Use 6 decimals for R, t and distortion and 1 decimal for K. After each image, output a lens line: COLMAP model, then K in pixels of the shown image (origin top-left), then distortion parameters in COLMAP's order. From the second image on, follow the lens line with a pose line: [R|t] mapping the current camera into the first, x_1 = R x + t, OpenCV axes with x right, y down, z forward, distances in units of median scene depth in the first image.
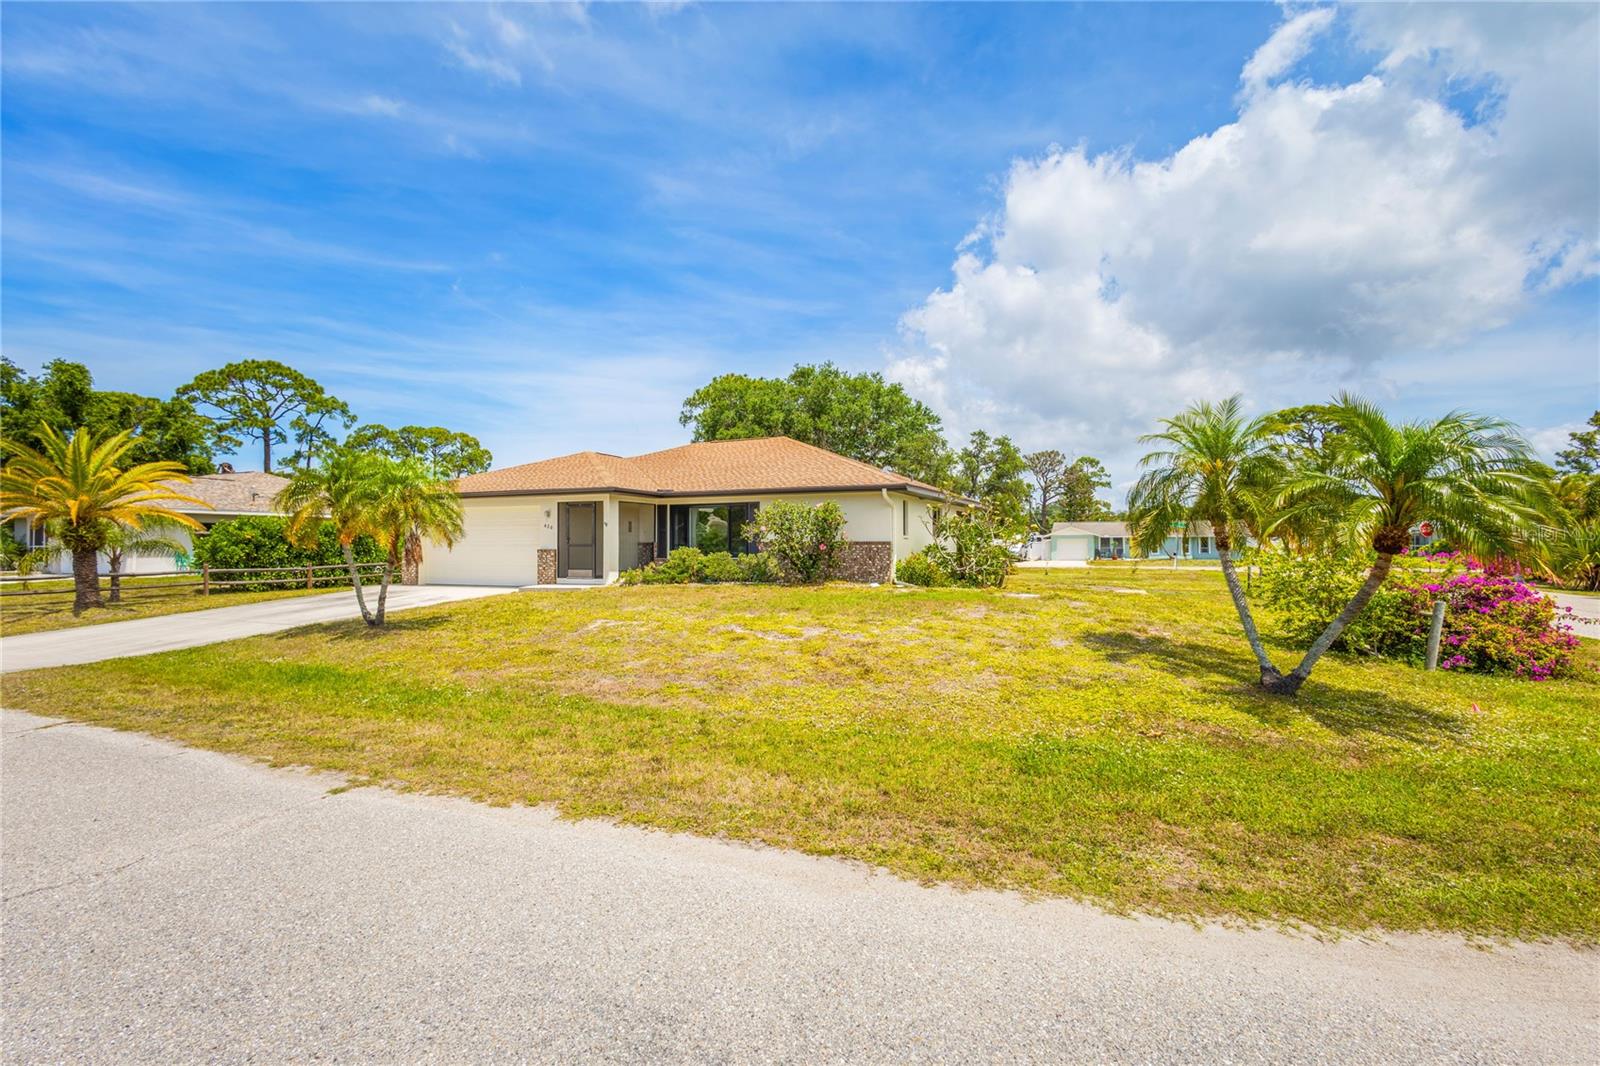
lens RADIAL K [[696.2, 0, 798.4], [0, 696.2, 559.6], [0, 0, 1]] dist [0.000433, 0.000078]
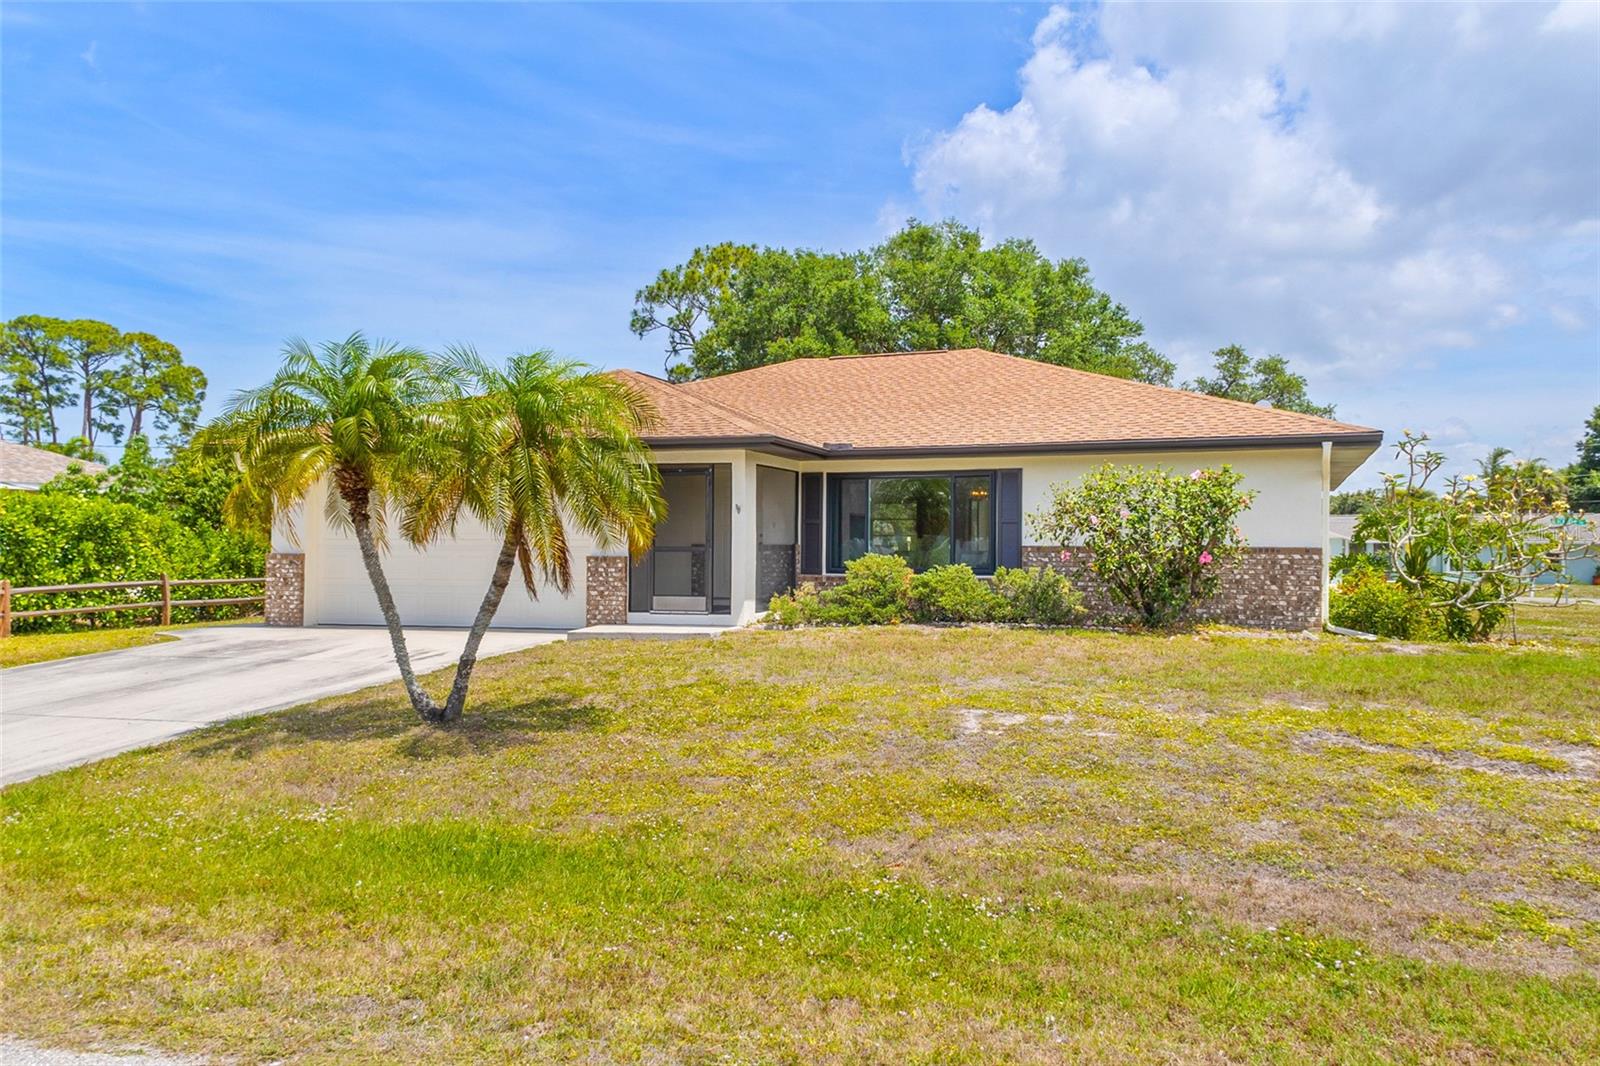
lens RADIAL K [[1190.0, 0, 802.4], [0, 1190.0, 533.0], [0, 0, 1]] dist [0.229131, -0.001899]
pose [[0.998501, 0.010191, 0.053776, -0.262060], [-0.008285, 0.999333, -0.035557, -0.001687], [-0.054103, 0.035058, 0.997920, 0.113586]]
